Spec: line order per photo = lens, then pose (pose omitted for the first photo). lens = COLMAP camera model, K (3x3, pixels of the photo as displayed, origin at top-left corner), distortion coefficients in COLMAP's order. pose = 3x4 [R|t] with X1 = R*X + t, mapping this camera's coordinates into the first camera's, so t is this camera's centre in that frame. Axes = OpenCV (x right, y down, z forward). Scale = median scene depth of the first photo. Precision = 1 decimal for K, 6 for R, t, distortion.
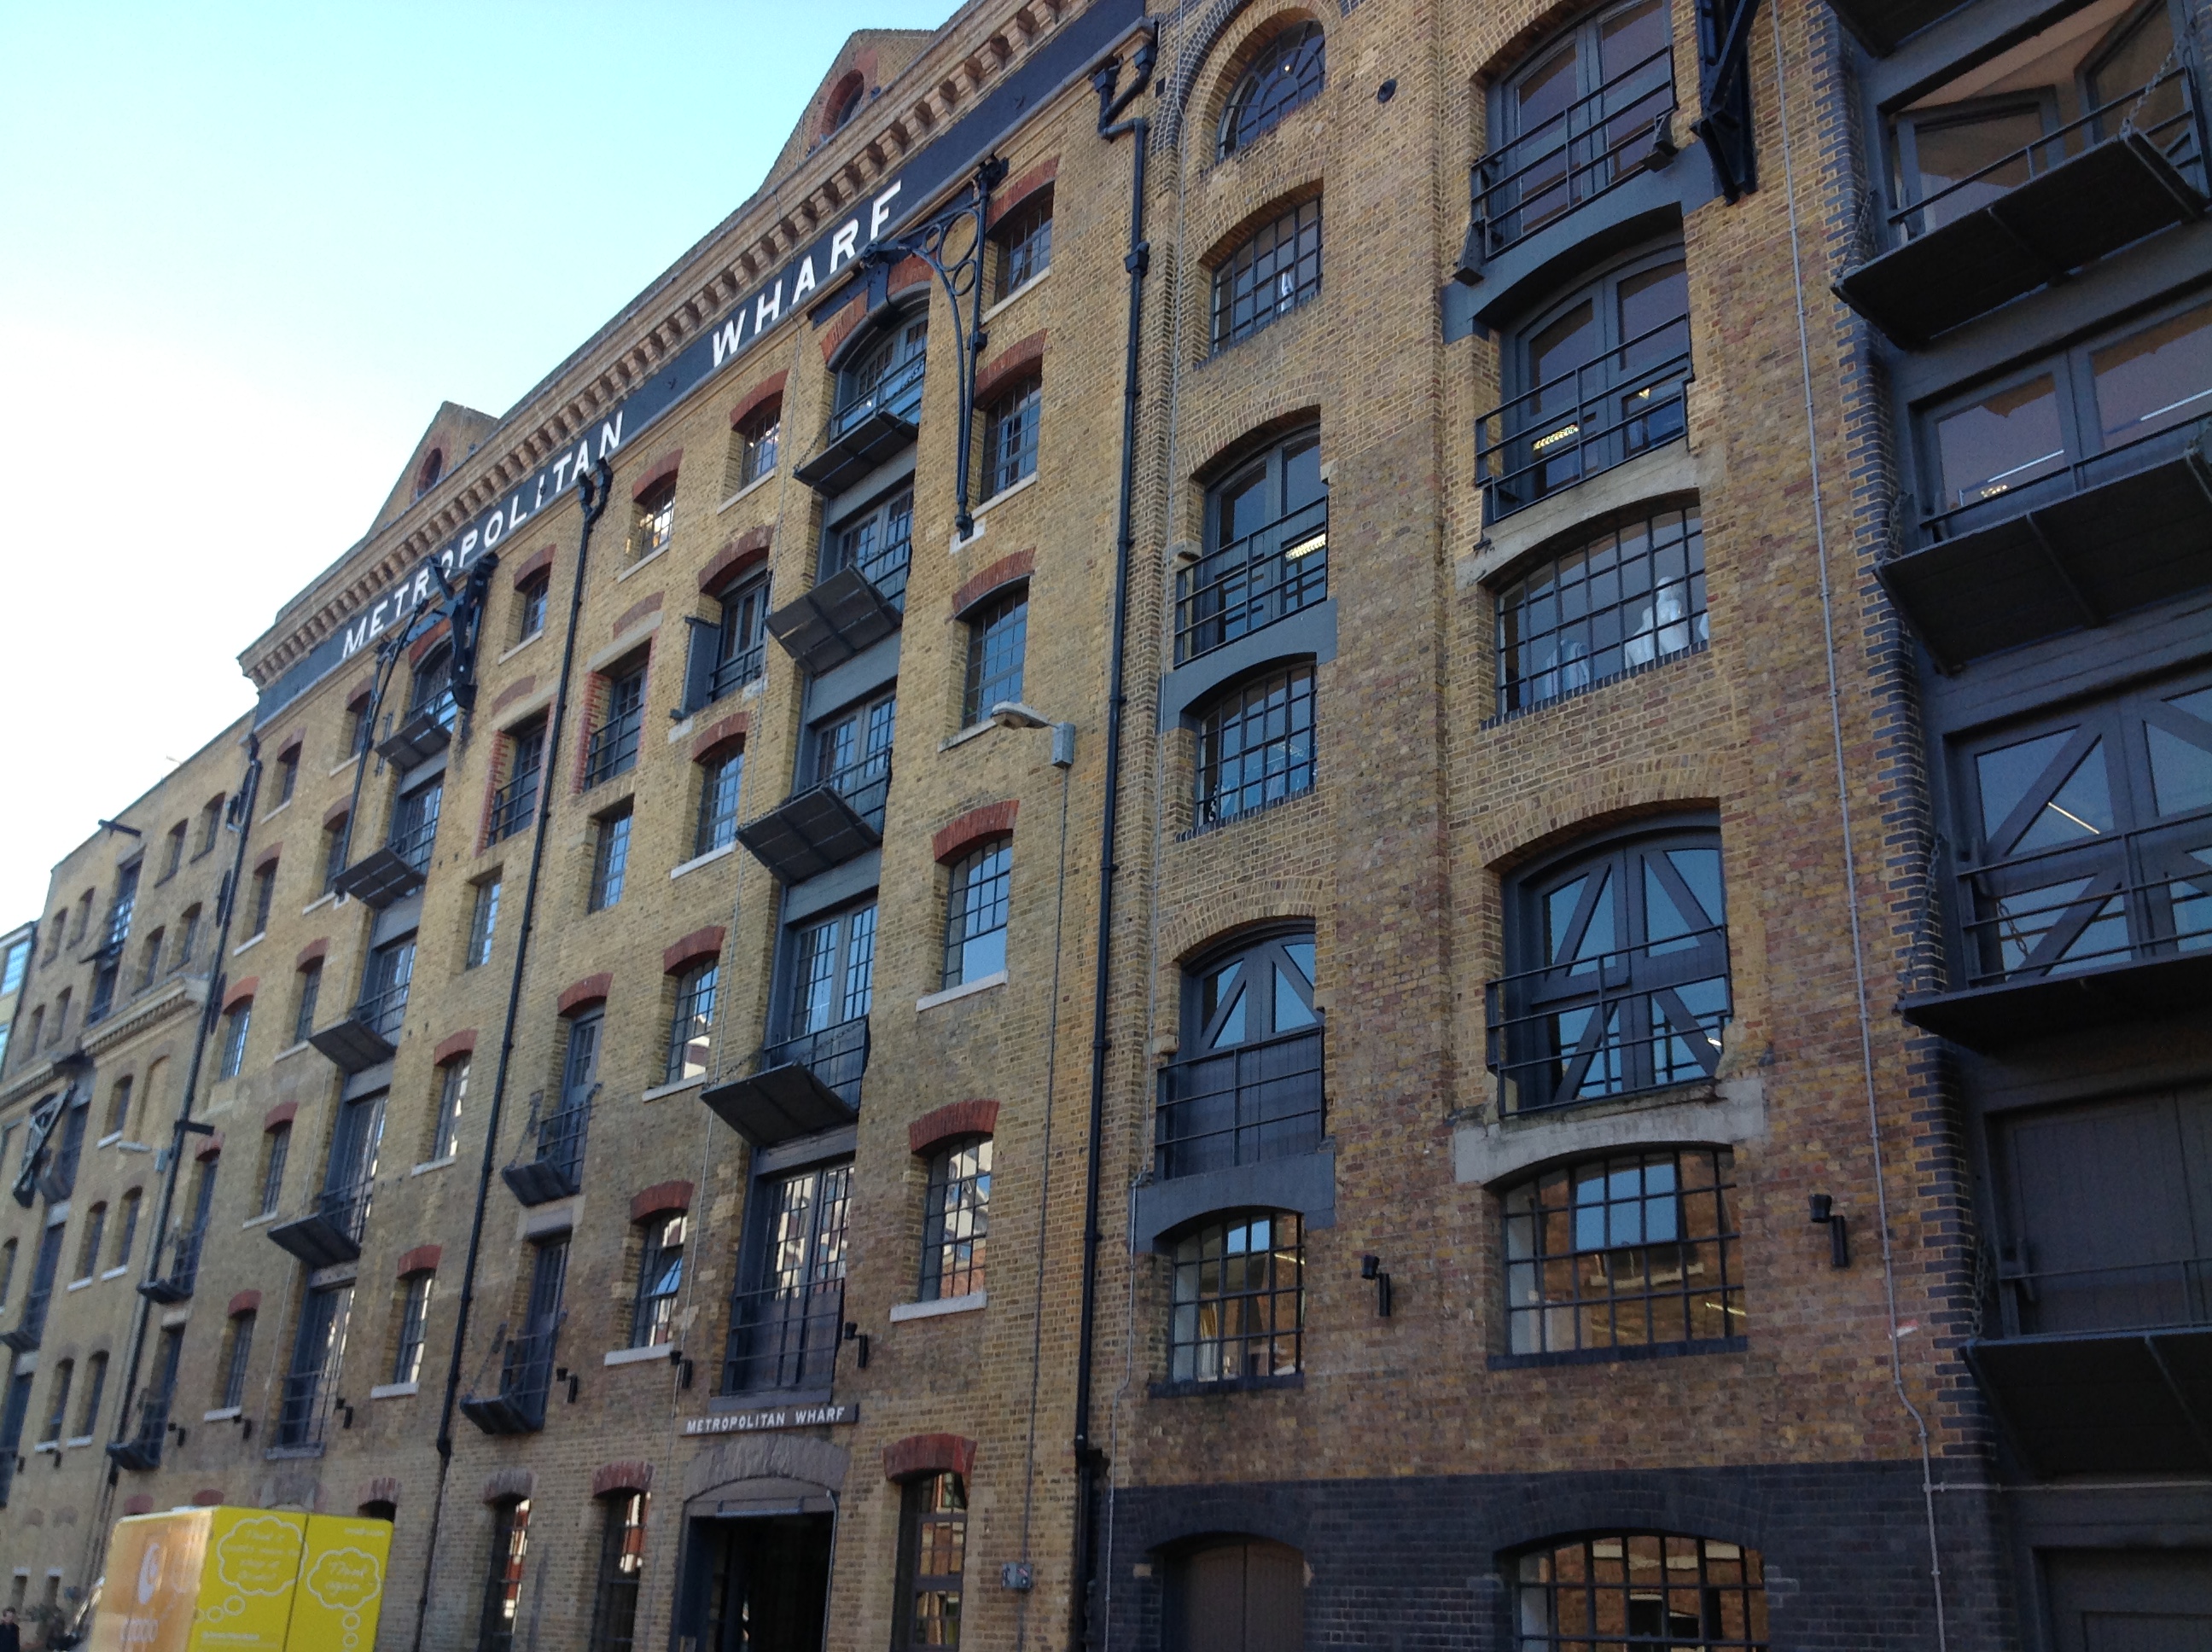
lens RADIAL K [[2196.8, 0, 1105.5], [0, 2196.8, 824.4], [0, 0, 1]] dist [0.037258, 0.000000]
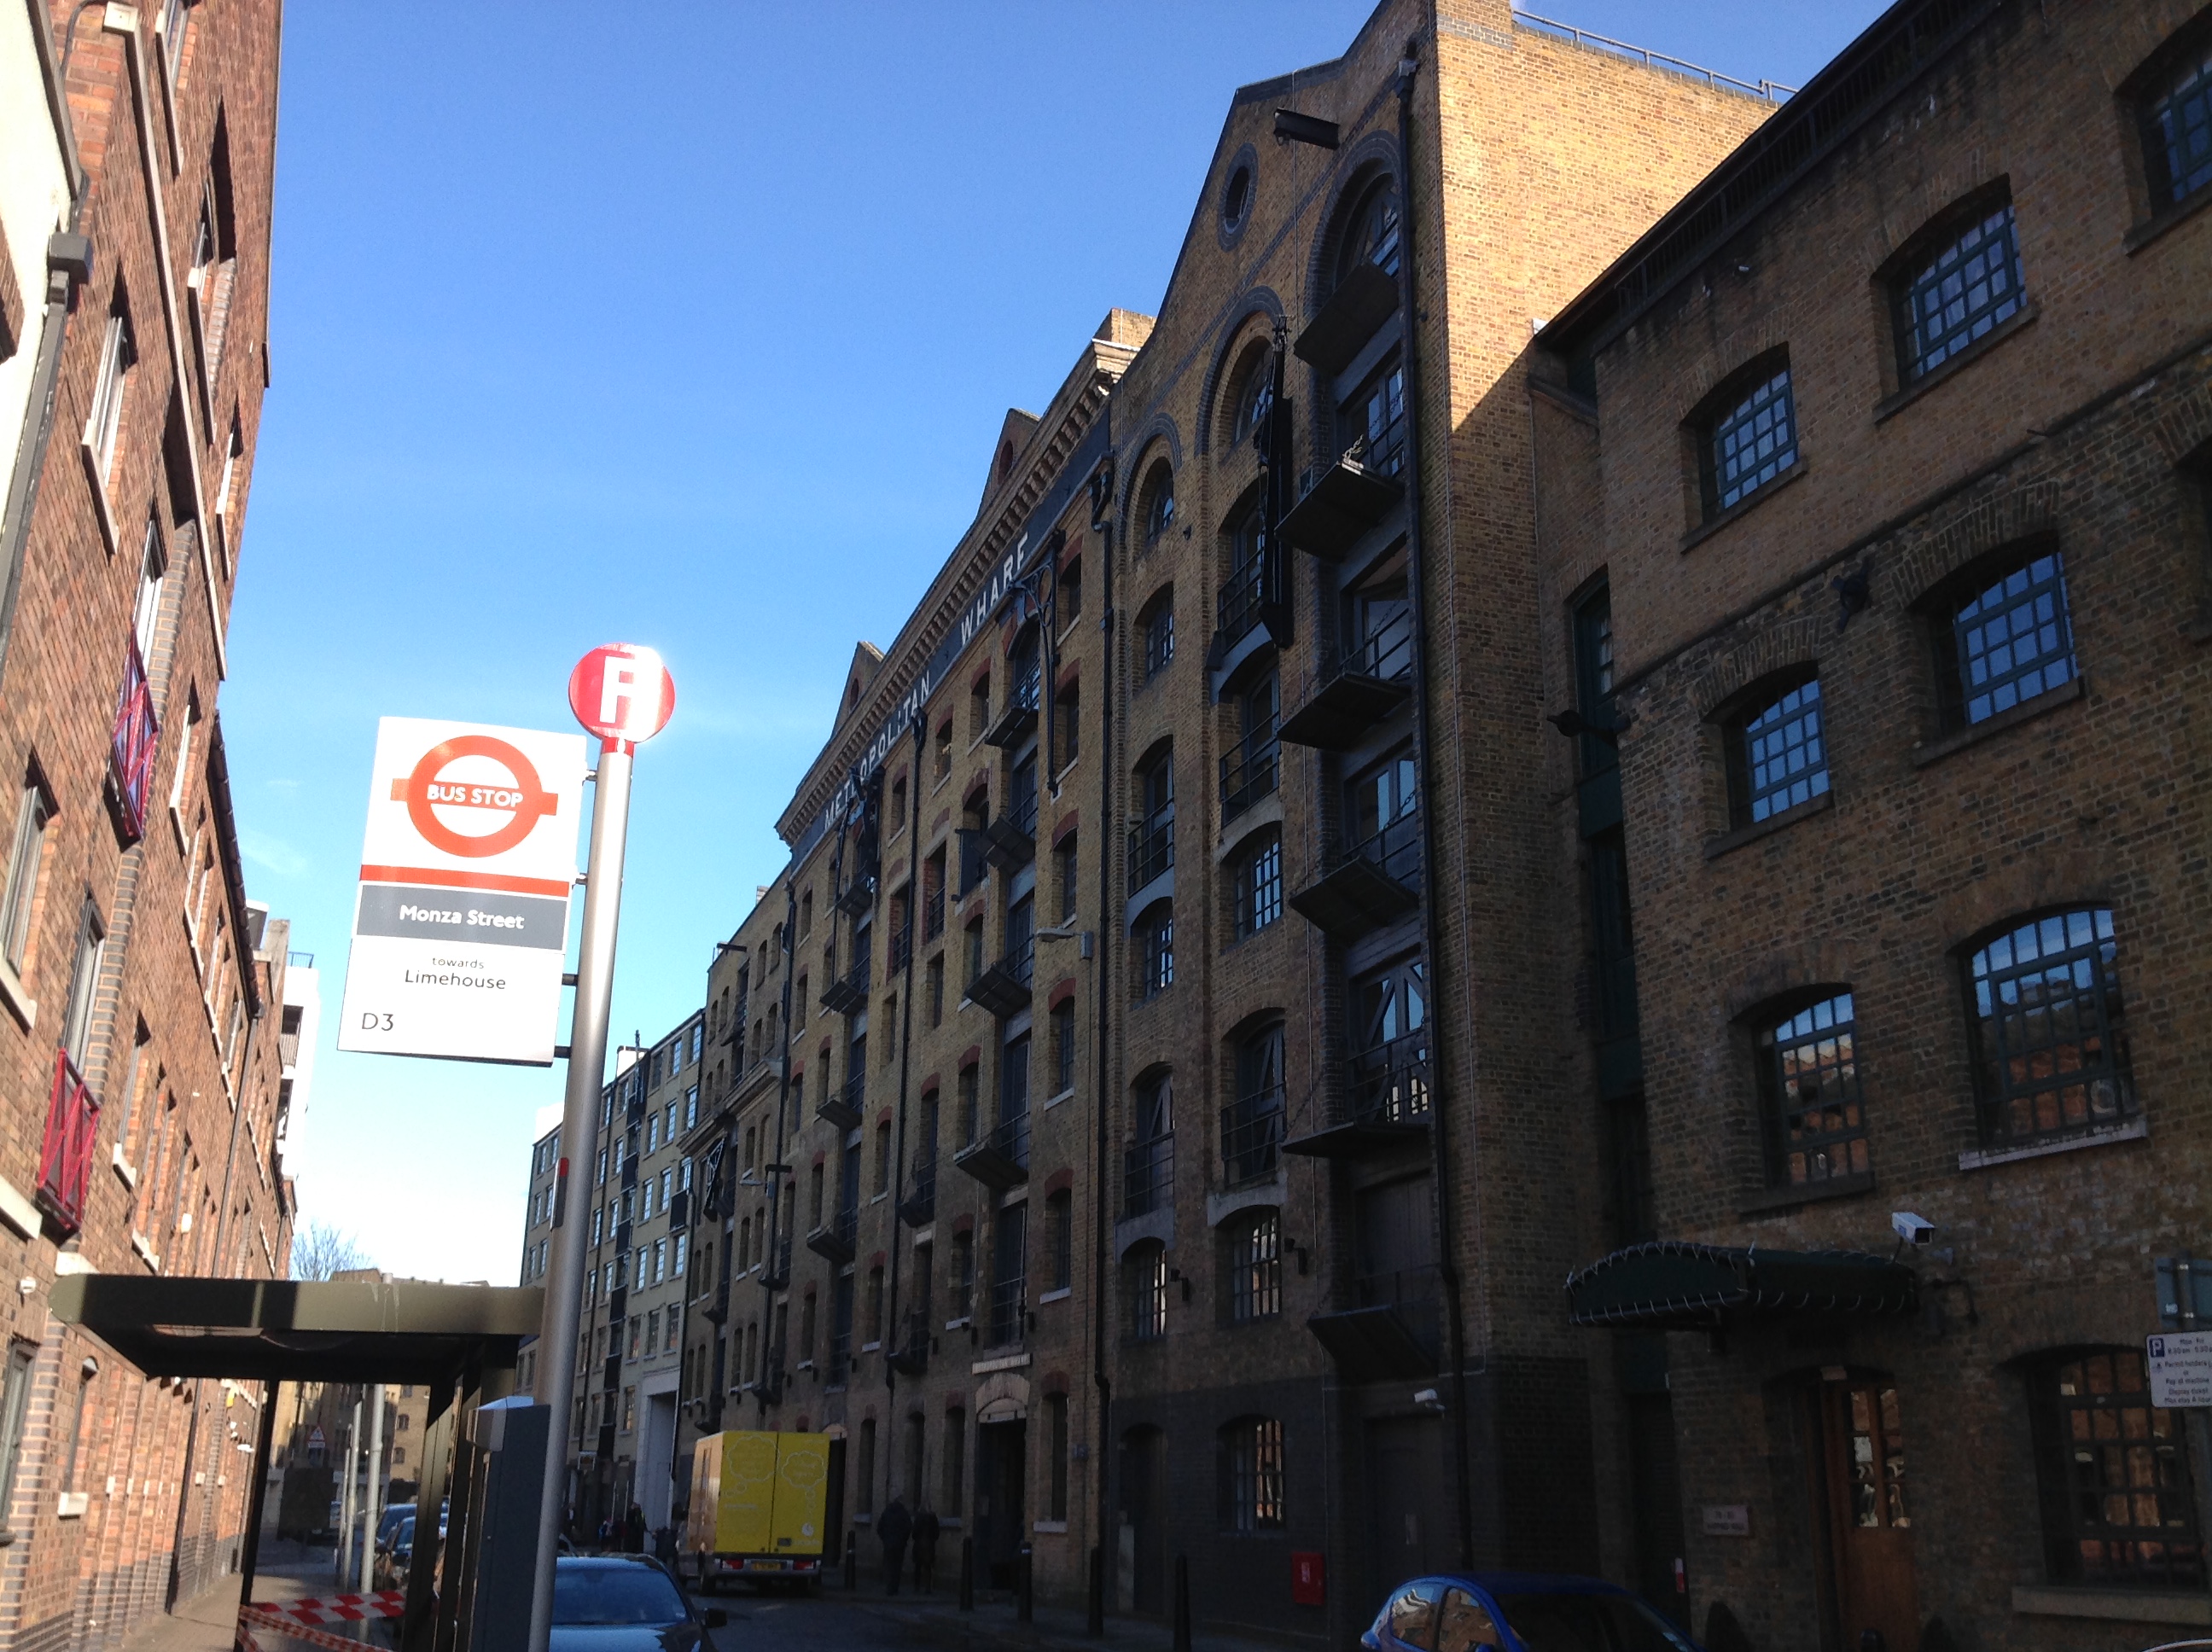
lens RADIAL K [[2196.8, 0, 1106.8], [0, 2196.8, 824.3], [0, 0, 1]] dist [0.037258, 0.000000]
pose [[0.935202, -0.138033, -0.326106, 0.370267], [0.154287, 0.987725, 0.024382, -0.111833], [0.318737, -0.073116, 0.945019, -0.357299]]
